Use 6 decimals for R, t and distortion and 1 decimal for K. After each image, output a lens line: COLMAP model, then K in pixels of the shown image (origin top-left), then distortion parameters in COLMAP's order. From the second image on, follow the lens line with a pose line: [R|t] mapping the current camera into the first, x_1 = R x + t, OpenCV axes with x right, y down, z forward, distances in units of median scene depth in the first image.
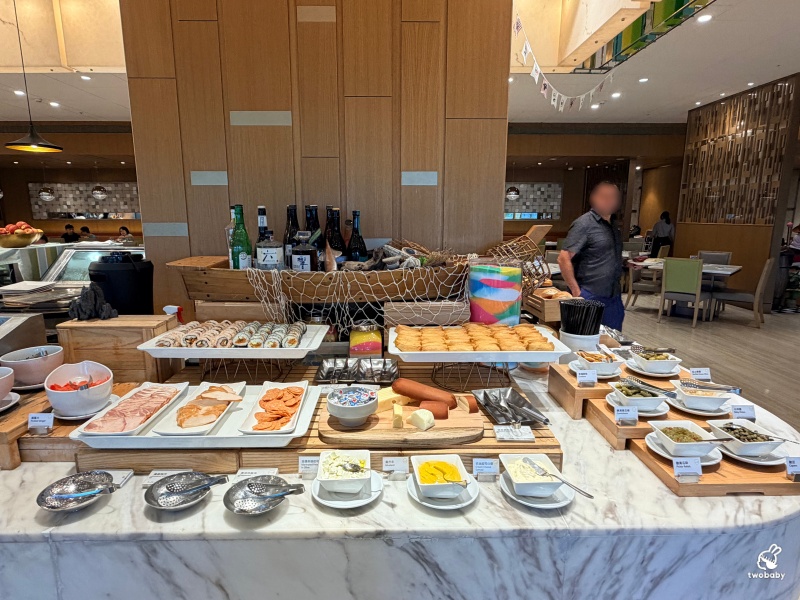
lens RADIAL K [[450.4, 0, 400.0], [0, 450.4, 300.0], [0, 0, 1]] dist [0.001377, -0.000584]
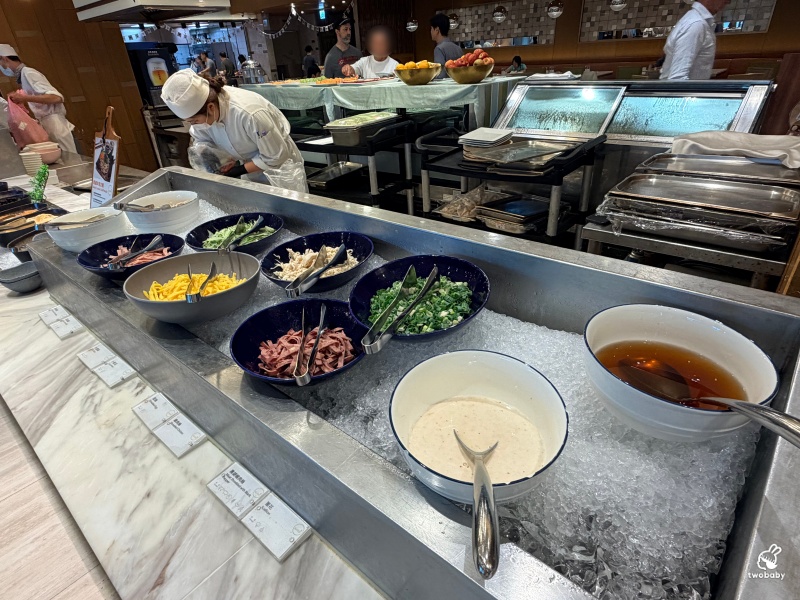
lens RADIAL K [[450.4, 0, 400.0], [0, 450.4, 300.0], [0, 0, 1]] dist [0.001377, -0.000584]
pose [[0.758121, 0.276137, -0.590763, -0.116414], [-0.061877, 0.932294, 0.356371, -0.009856], [0.649172, -0.233618, 0.723878, 0.066078]]
